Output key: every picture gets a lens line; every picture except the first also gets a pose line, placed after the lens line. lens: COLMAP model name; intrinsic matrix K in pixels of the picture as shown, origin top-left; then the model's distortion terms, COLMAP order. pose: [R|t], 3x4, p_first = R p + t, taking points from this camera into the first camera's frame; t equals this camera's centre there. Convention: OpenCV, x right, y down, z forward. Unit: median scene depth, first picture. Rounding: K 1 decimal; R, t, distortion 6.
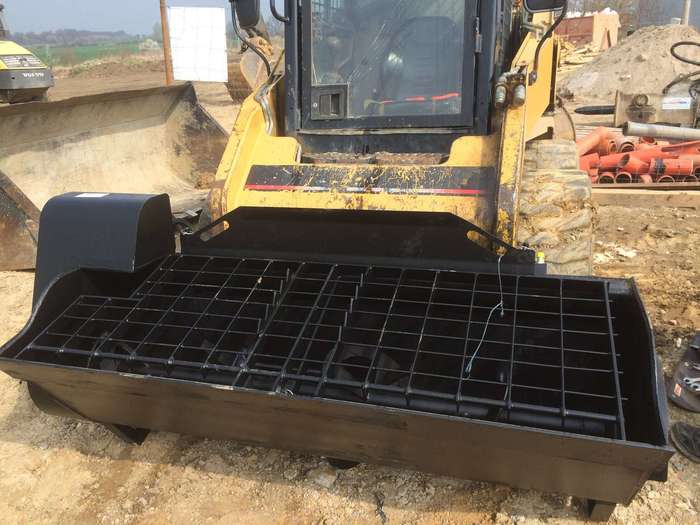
lens RADIAL K [[605.6, 0, 350.0], [0, 605.6, 262.5], [0, 0, 1]] dist [0.113380, -0.157345]
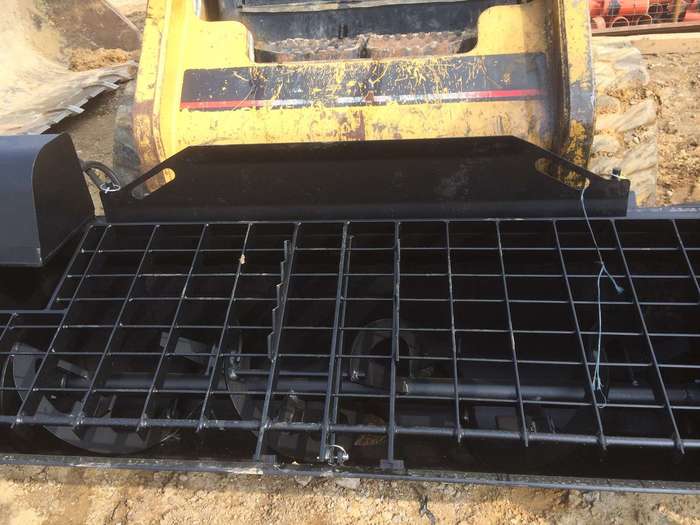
lens RADIAL K [[605.6, 0, 350.0], [0, 605.6, 262.5], [0, 0, 1]] dist [0.113380, -0.157345]
pose [[0.981300, -0.127860, 0.143885, -0.115022], [0.090902, 0.966729, 0.239105, -0.107599], [-0.169669, -0.221554, 0.960274, 0.284984]]
